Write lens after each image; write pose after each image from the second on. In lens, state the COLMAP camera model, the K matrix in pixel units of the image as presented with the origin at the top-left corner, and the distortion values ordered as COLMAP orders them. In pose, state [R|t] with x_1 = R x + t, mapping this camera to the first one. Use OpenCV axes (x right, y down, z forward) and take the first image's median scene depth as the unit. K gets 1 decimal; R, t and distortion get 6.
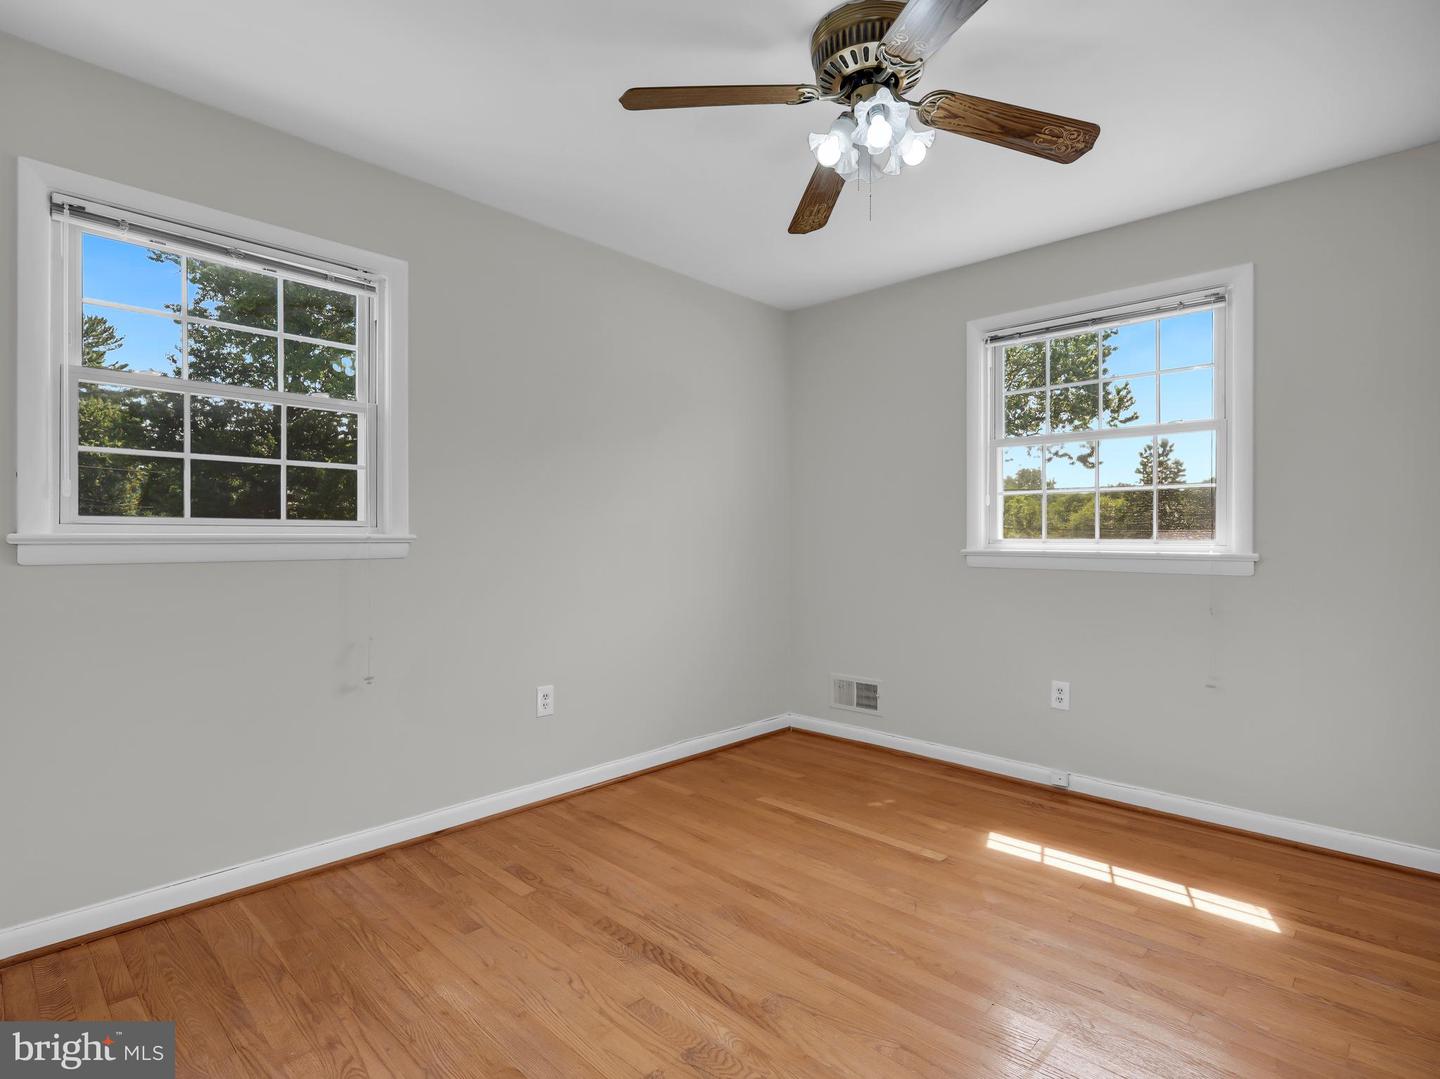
lens RADIAL K [[736.9, 0, 725.0], [0, 736.9, 540.3], [0, 0, 1]] dist [0.002105, 0.000806]
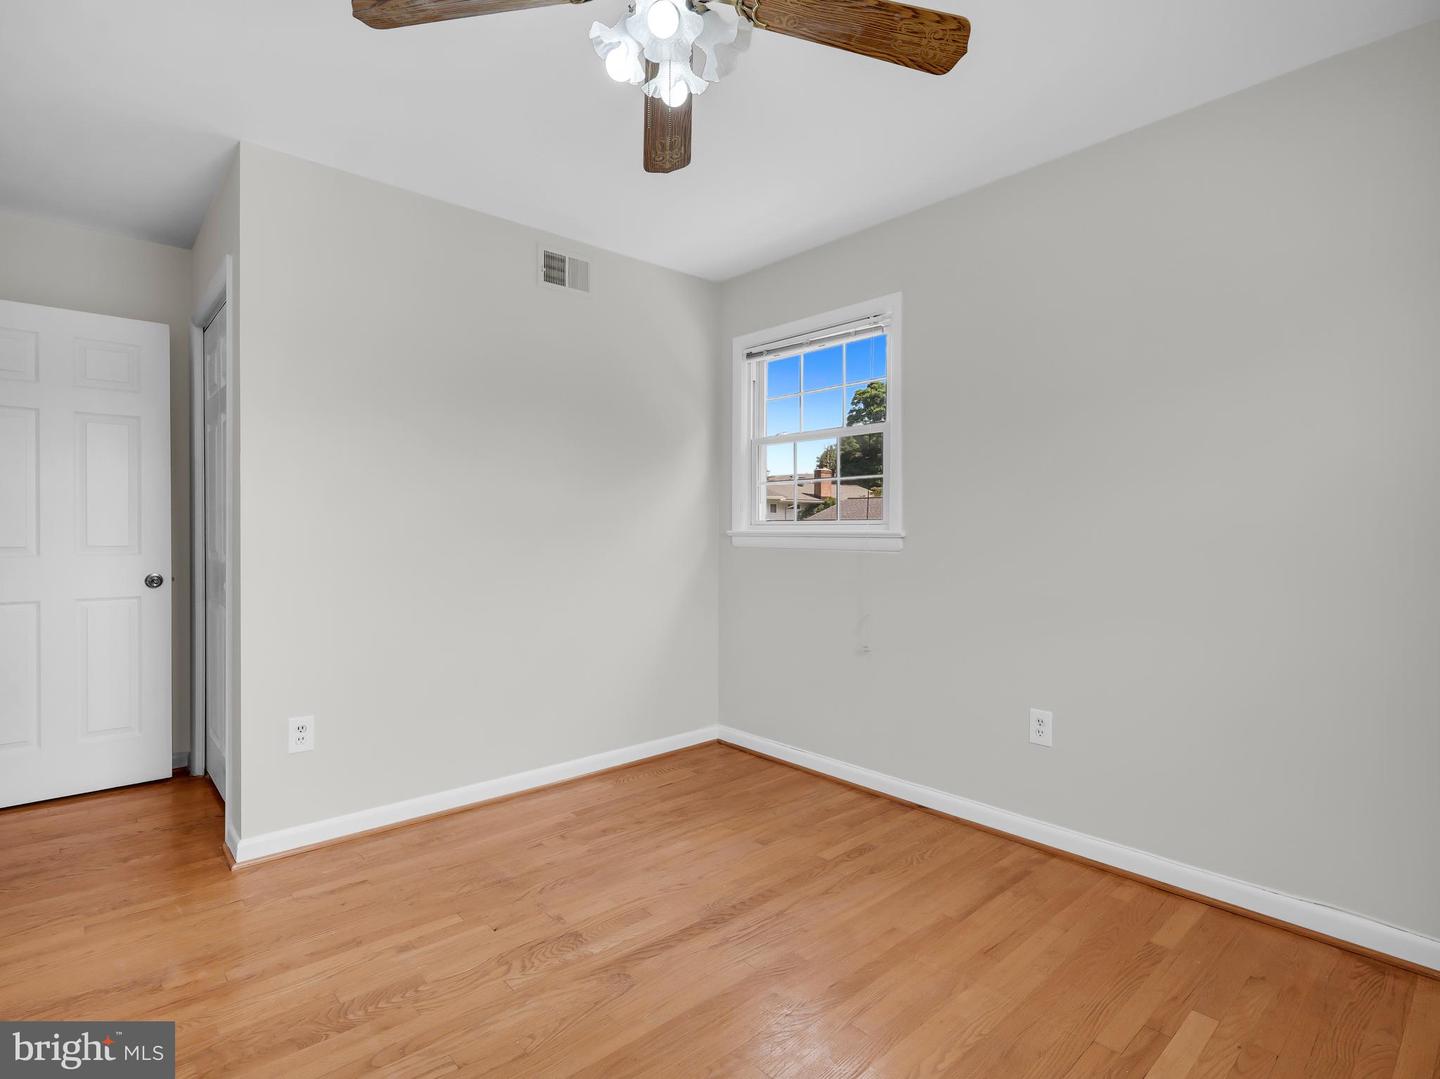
lens RADIAL K [[736.9, 0, 725.0], [0, 736.9, 540.3], [0, 0, 1]] dist [0.002105, 0.000806]
pose [[-0.074012, 0.014719, -0.997149, 0.792828], [-0.007481, 0.999855, 0.015314, -0.010315], [0.997229, 0.008593, -0.073891, 0.885370]]
